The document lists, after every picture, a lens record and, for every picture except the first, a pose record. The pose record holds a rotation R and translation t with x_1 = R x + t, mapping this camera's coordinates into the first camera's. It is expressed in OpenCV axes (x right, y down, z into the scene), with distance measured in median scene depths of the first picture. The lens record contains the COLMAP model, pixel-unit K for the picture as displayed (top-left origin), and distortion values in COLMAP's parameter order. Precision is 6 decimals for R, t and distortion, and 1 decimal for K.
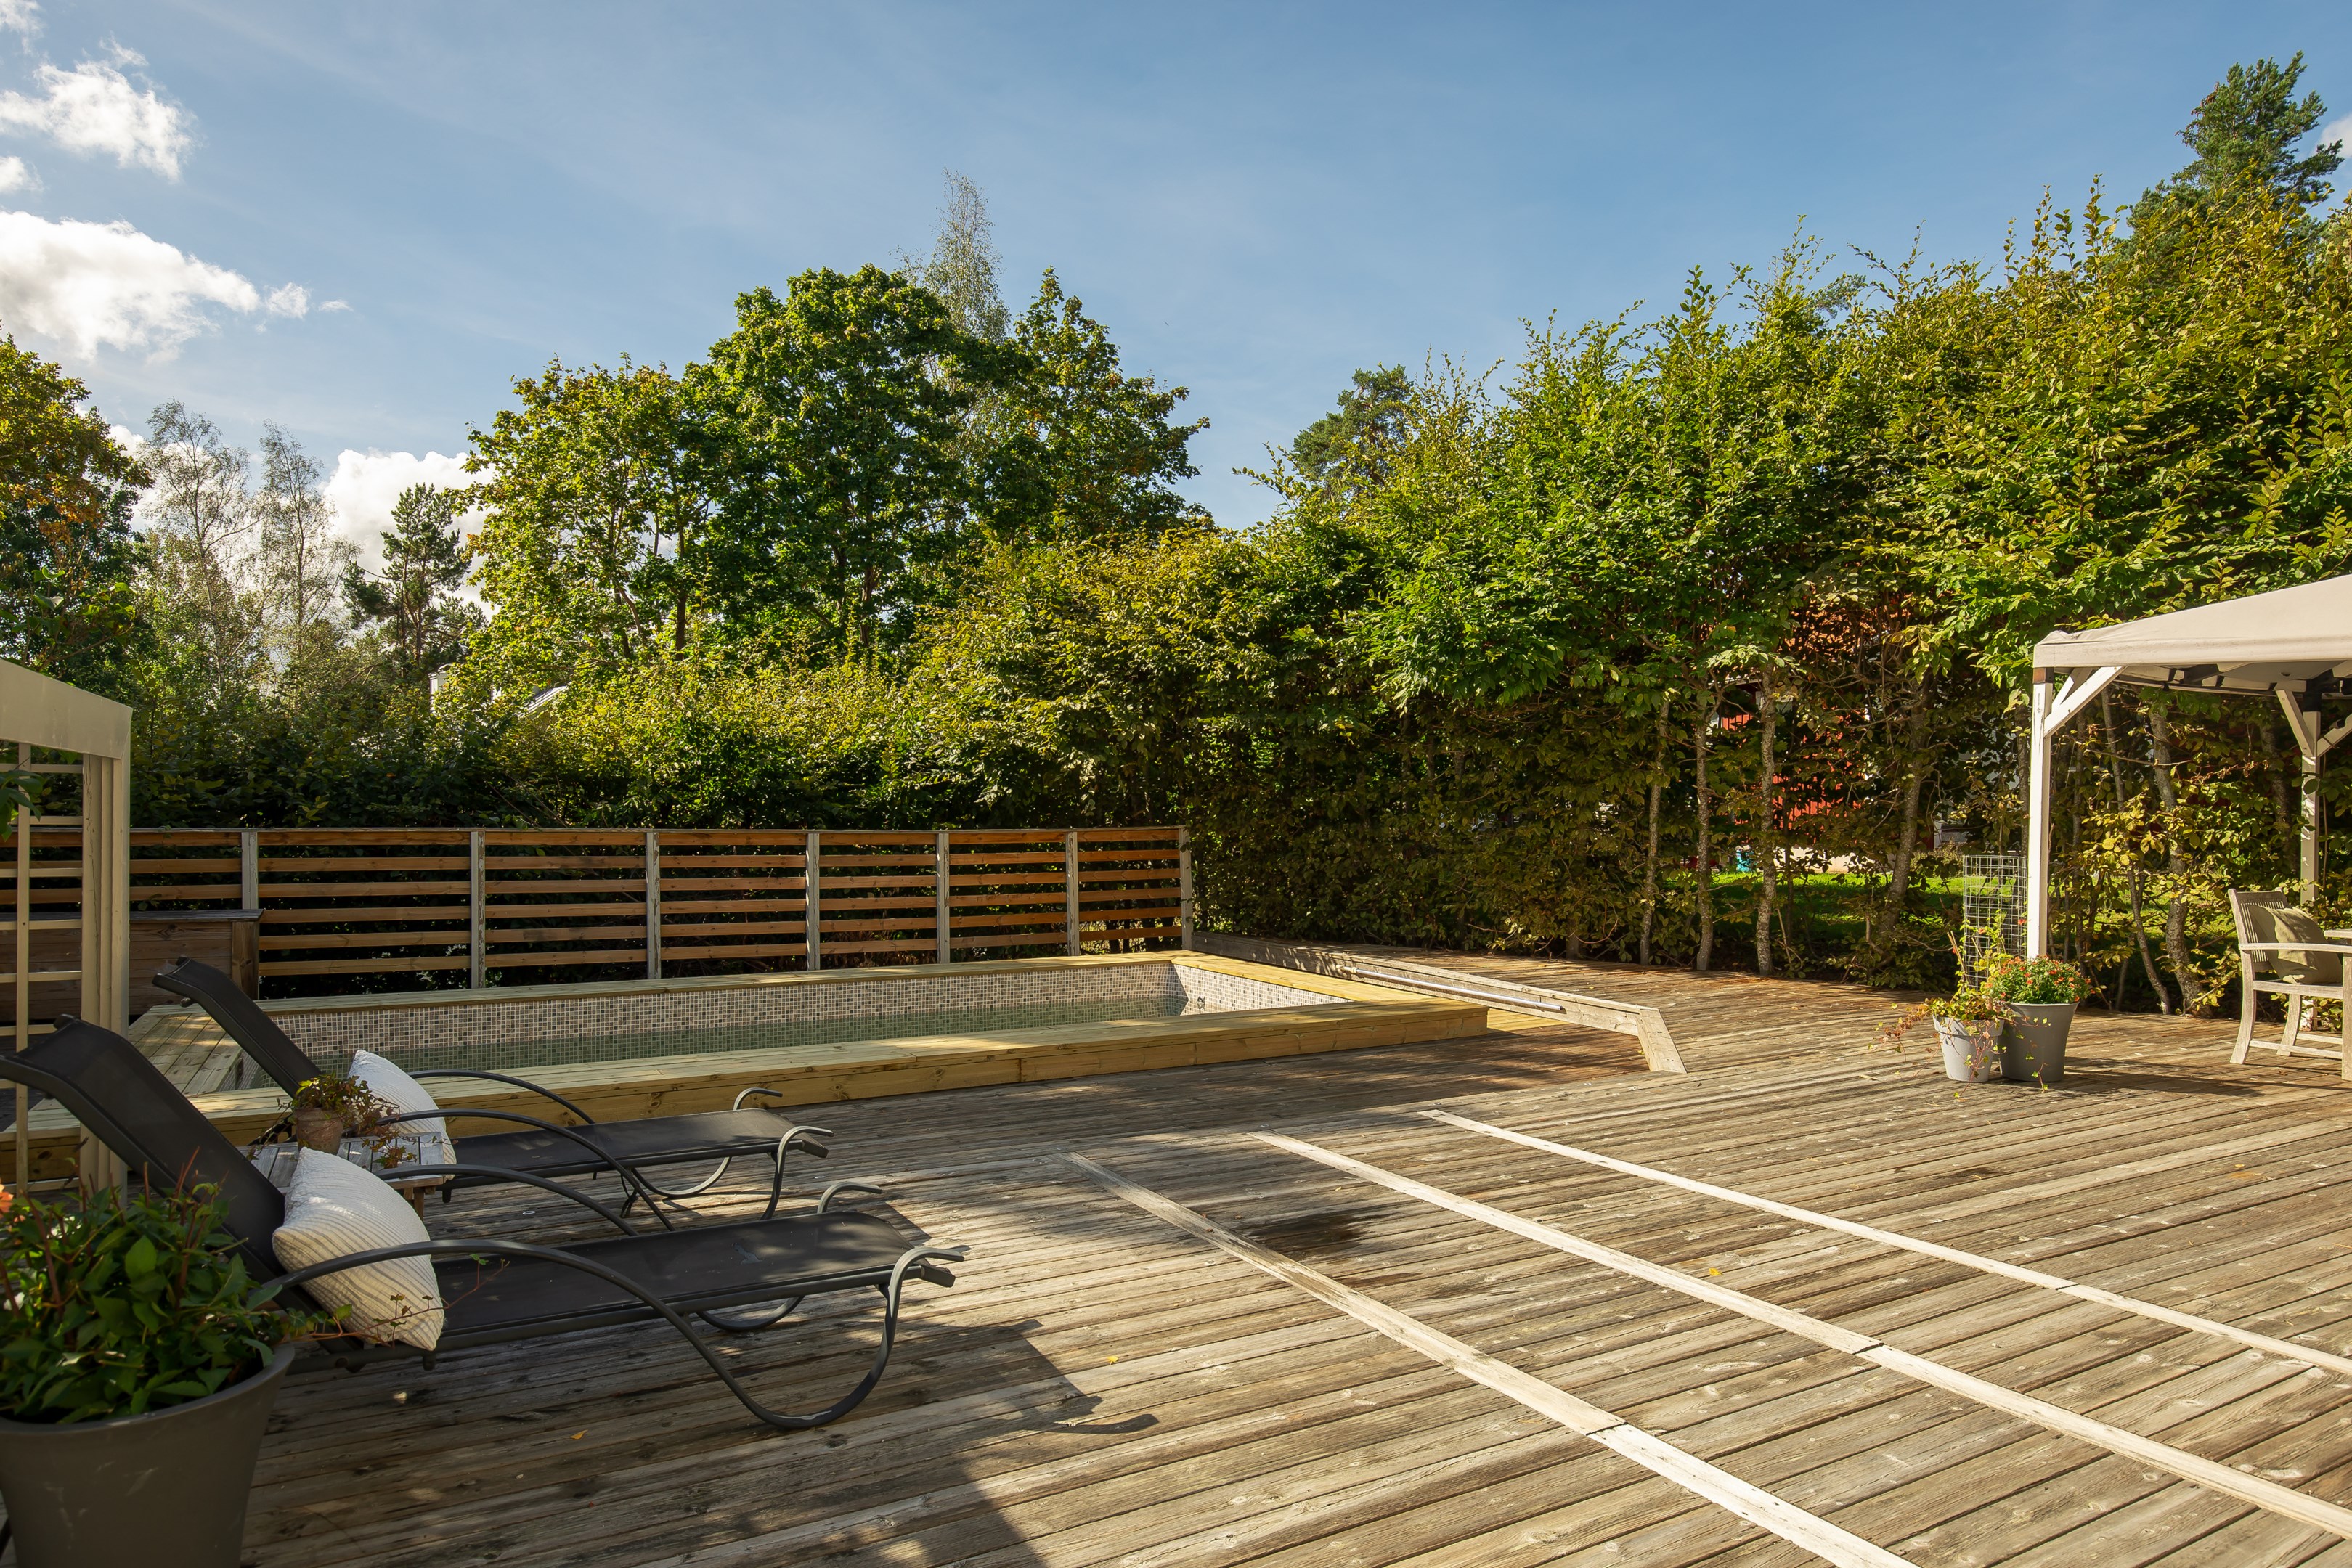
lens RADIAL K [[1407.9, 0, 1180.3], [0, 1407.9, 796.9], [0, 0, 1]] dist [-0.000770, 0.000182]
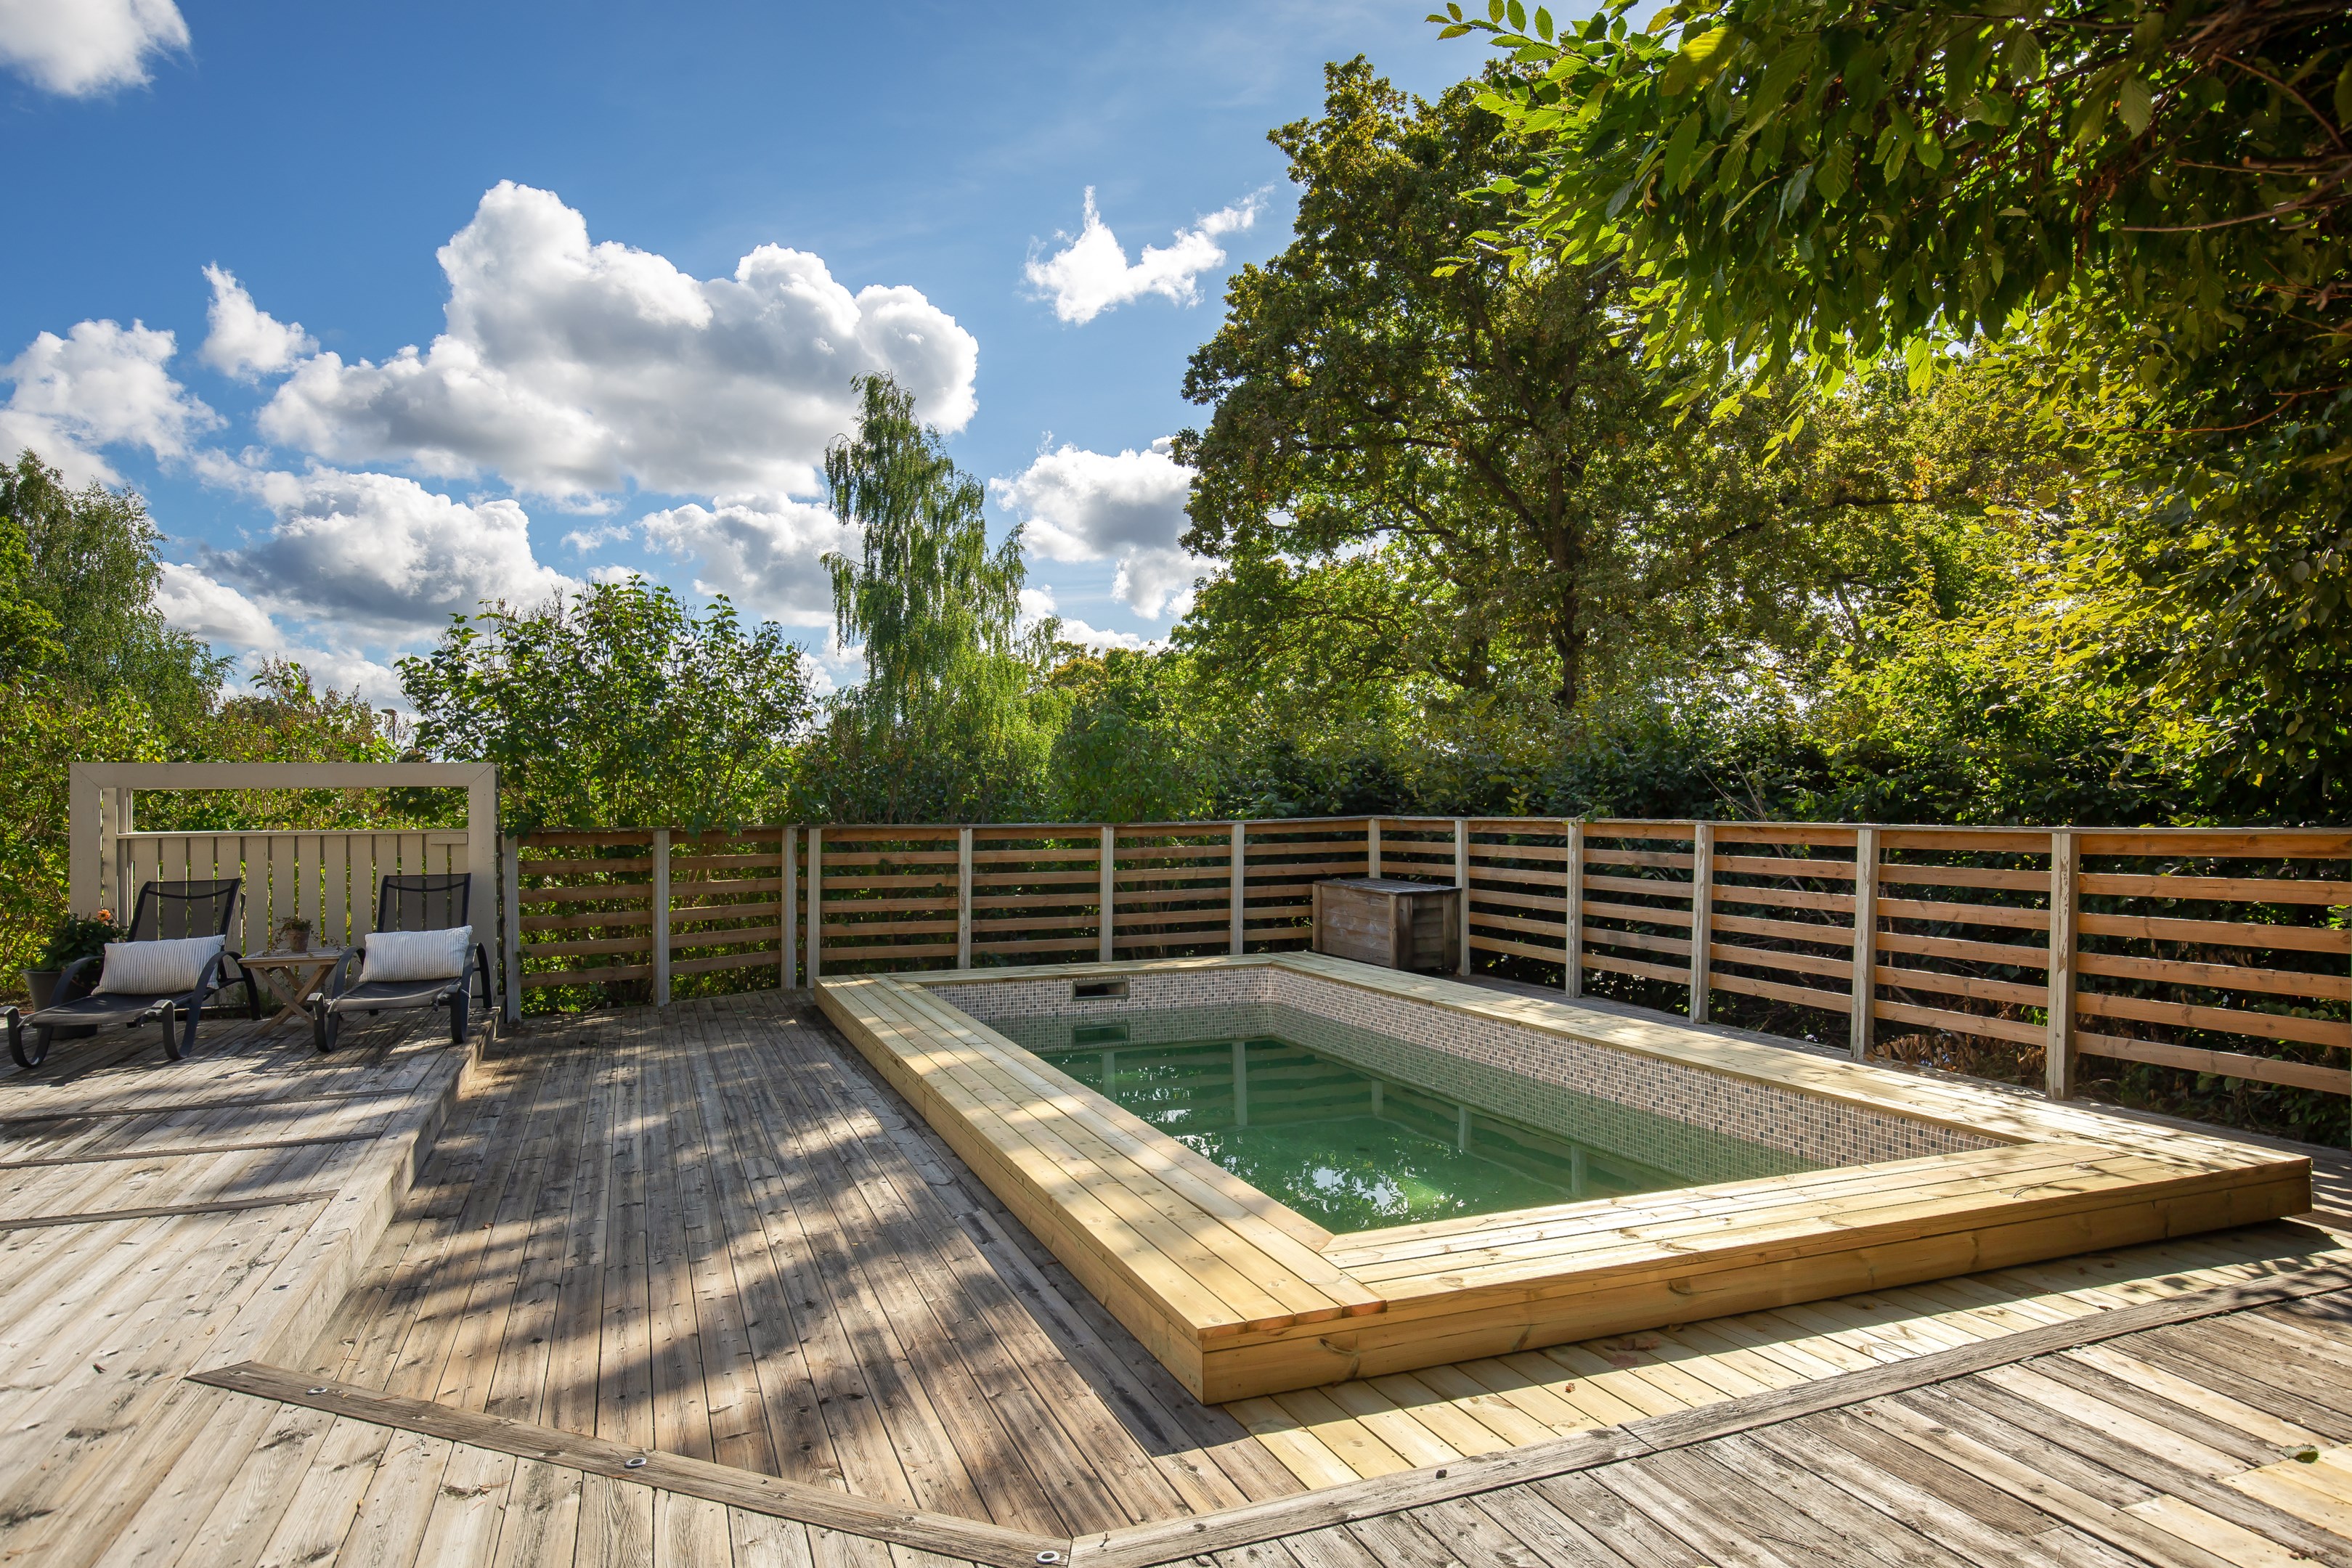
lens RADIAL K [[1407.9, 0, 1176.7], [0, 1407.9, 792.5], [0, 0, 1]] dist [-0.000770, 0.000182]
pose [[-0.143739, -0.014285, -0.989513, 0.512299], [0.017352, 0.999706, -0.016953, 0.017437], [0.989463, -0.019607, -0.143449, 0.927591]]
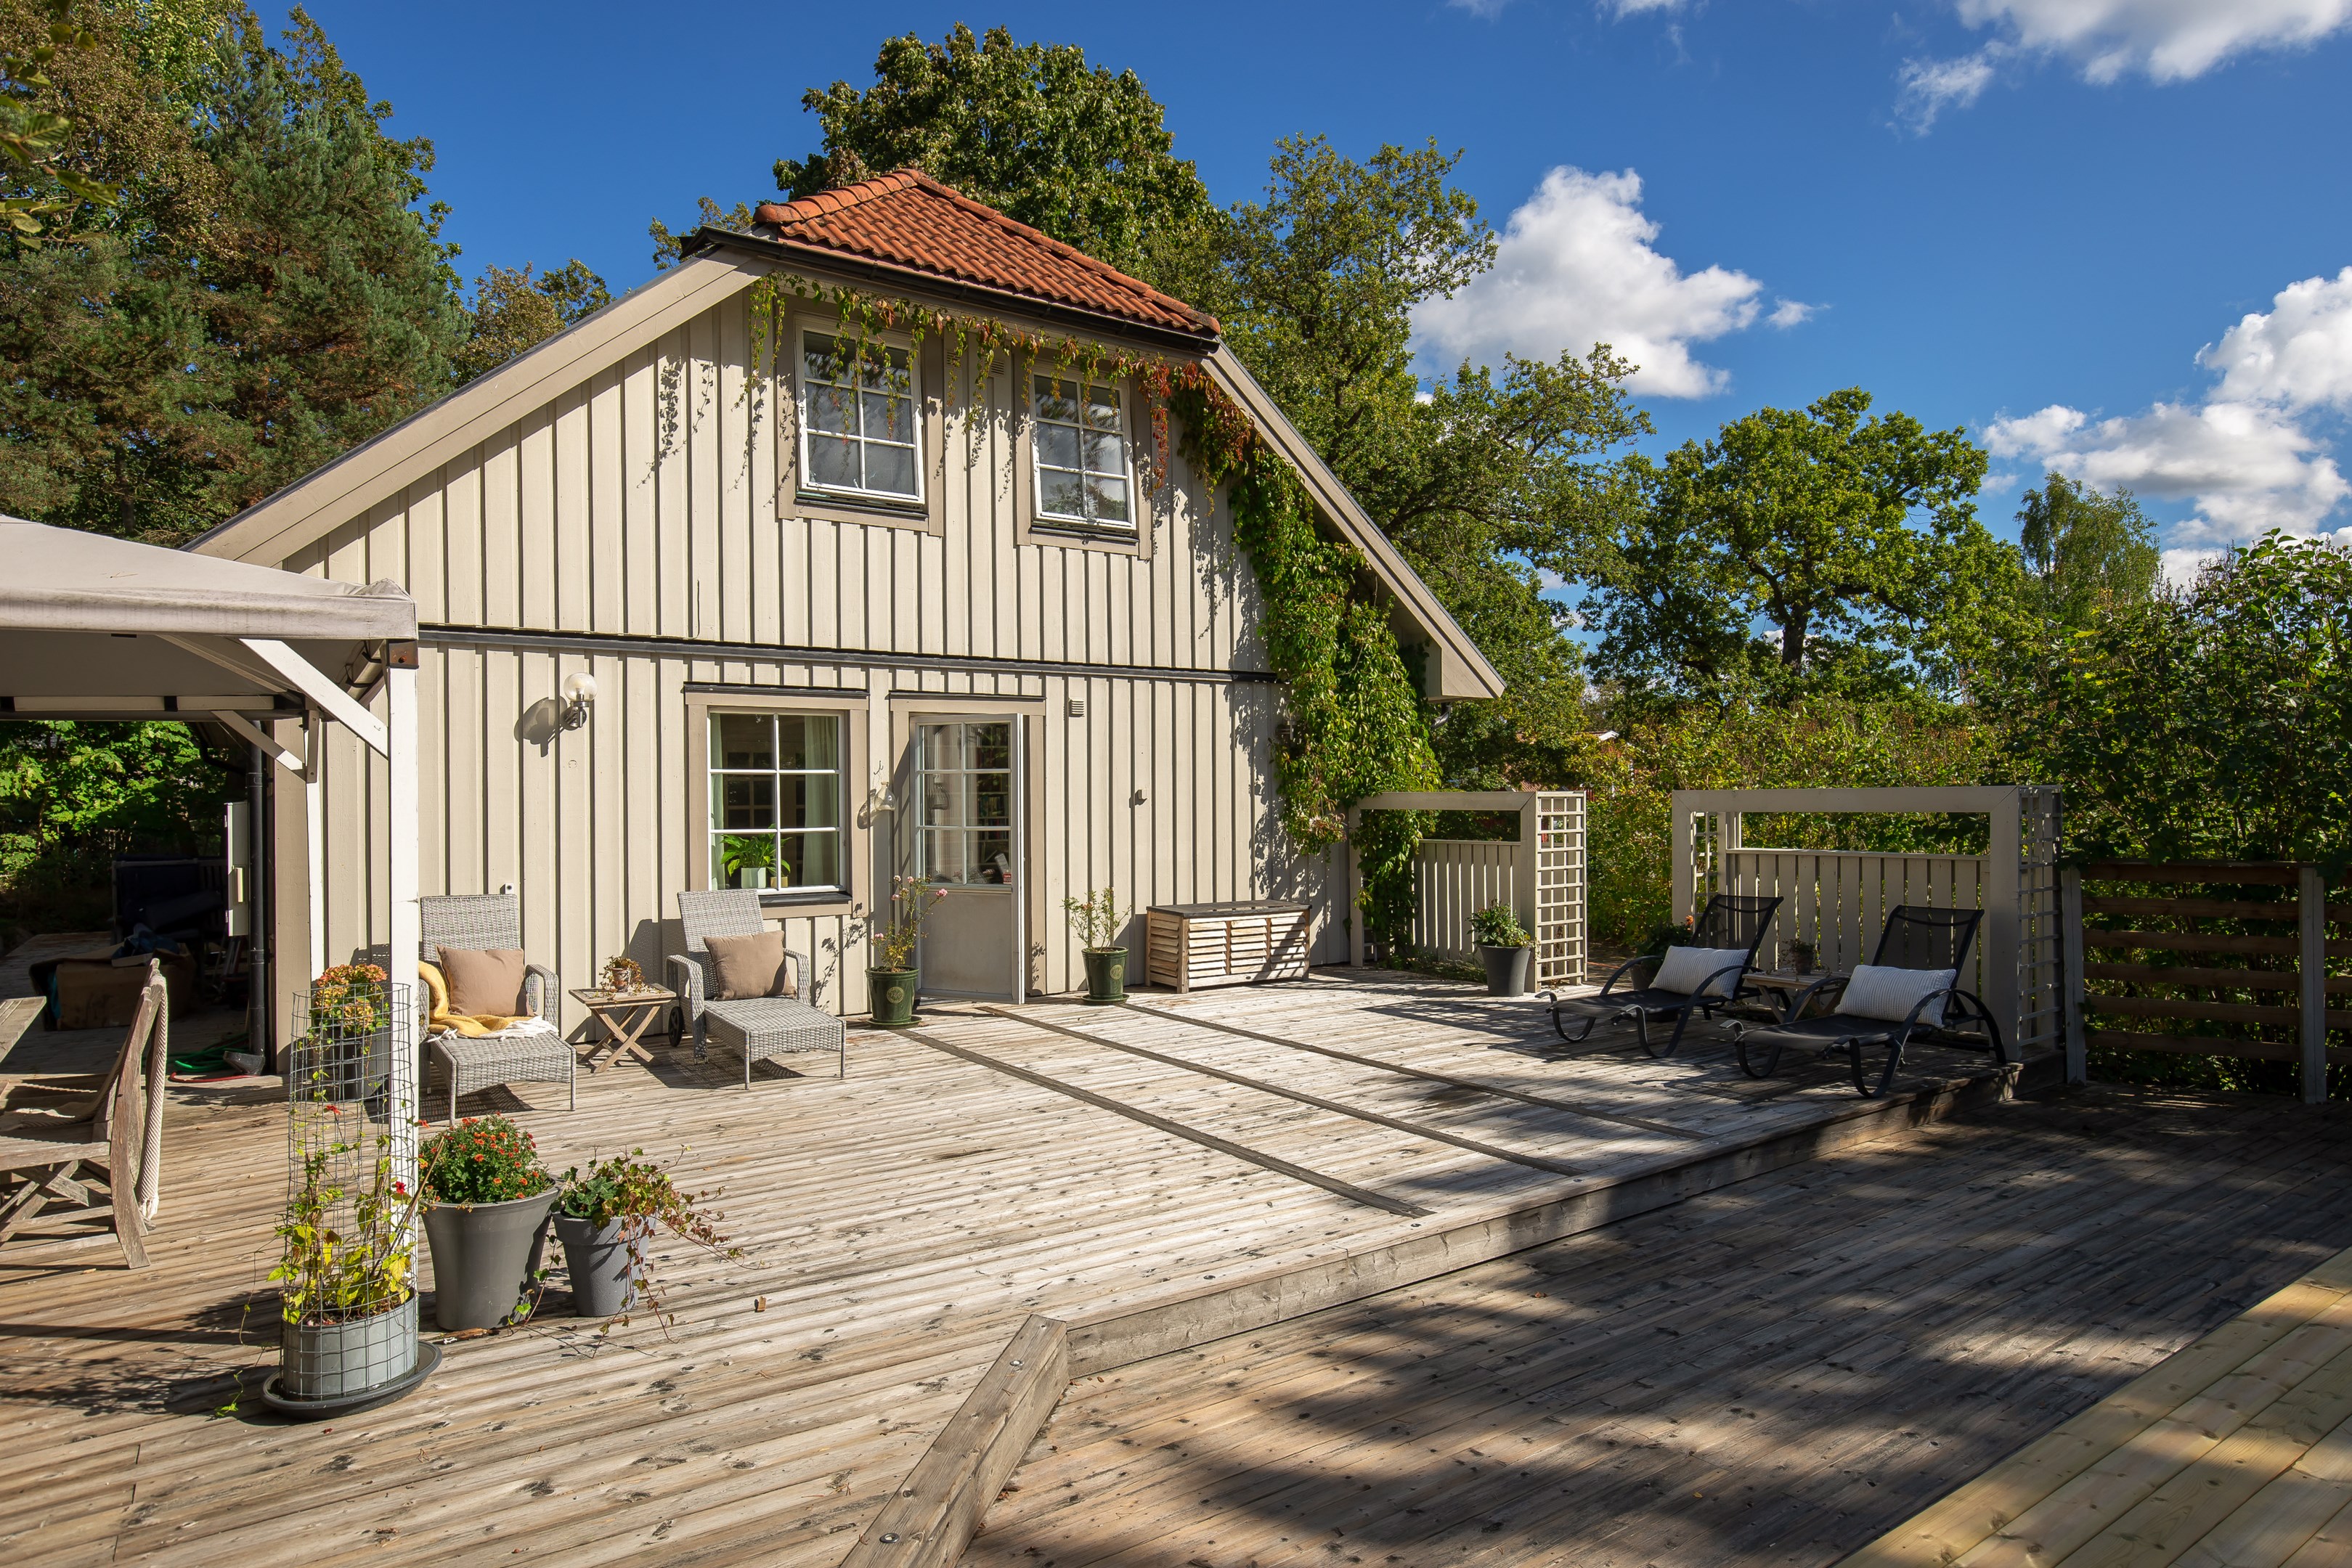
lens RADIAL K [[1356.0, 0, 1179.4], [0, 1356.0, 785.6], [0, 0, 1]] dist [-0.002264, -0.000039]
pose [[-0.996077, 0.006193, -0.088269, 0.234522], [0.007729, 0.999824, -0.017071, -0.014190], [0.088148, -0.017686, -0.995950, 1.077954]]
